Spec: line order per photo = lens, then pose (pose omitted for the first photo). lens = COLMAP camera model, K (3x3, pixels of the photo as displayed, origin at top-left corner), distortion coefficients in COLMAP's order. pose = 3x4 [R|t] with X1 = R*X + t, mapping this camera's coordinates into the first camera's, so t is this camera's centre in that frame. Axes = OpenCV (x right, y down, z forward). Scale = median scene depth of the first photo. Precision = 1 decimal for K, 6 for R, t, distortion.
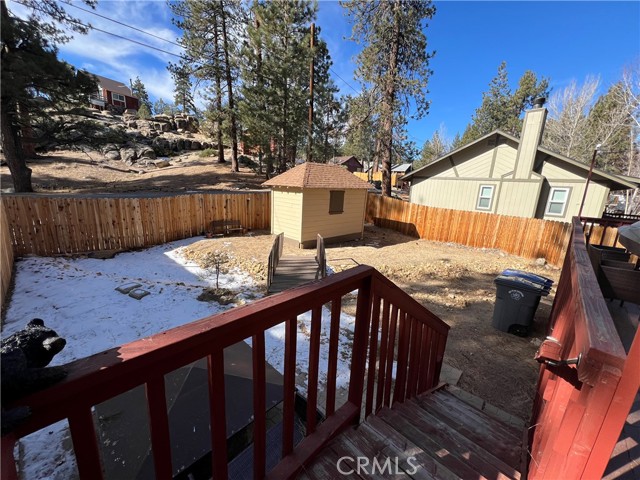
lens RADIAL K [[256.6, 0, 319.5], [0, 256.6, 240.0], [0, 0, 1]] dist [-0.000651, -0.000421]
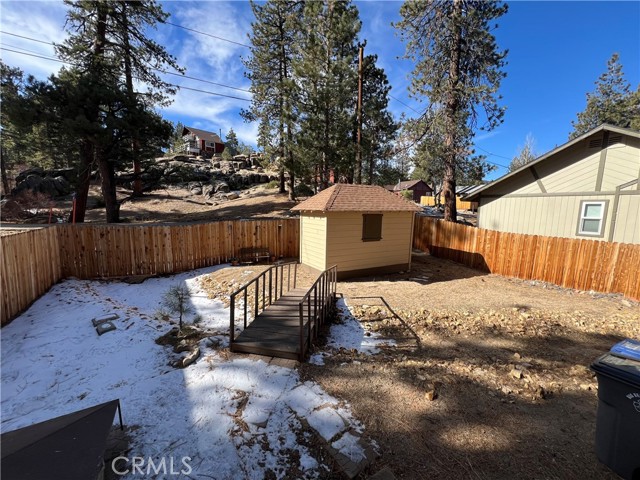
lens RADIAL K [[256.6, 0, 319.6], [0, 256.6, 240.3], [0, 0, 1]] dist [-0.000651, -0.000421]
pose [[0.963321, 0.000480, -0.268352, 0.102846], [-0.028857, 0.994385, -0.101812, -0.010754], [0.266796, 0.105821, 0.957926, 0.115361]]
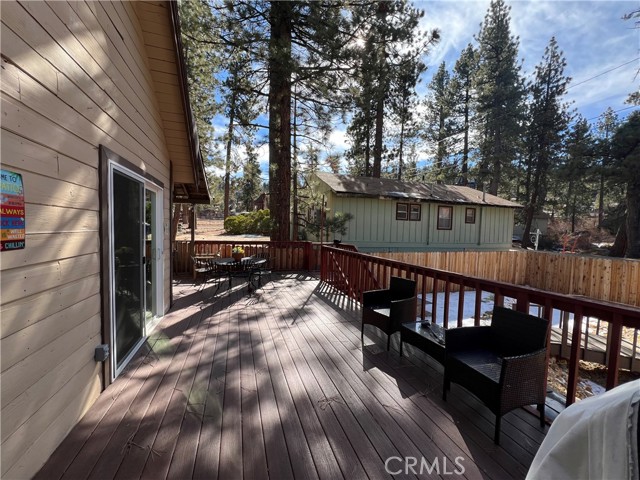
lens RADIAL K [[256.6, 0, 319.2], [0, 256.6, 240.9], [0, 0, 1]] dist [-0.000651, -0.000421]
pose [[-0.463668, -0.022732, -0.885717, 0.511857], [-0.243176, 0.964546, 0.102546, -0.035094], [0.851984, 0.262932, -0.452757, 0.289445]]
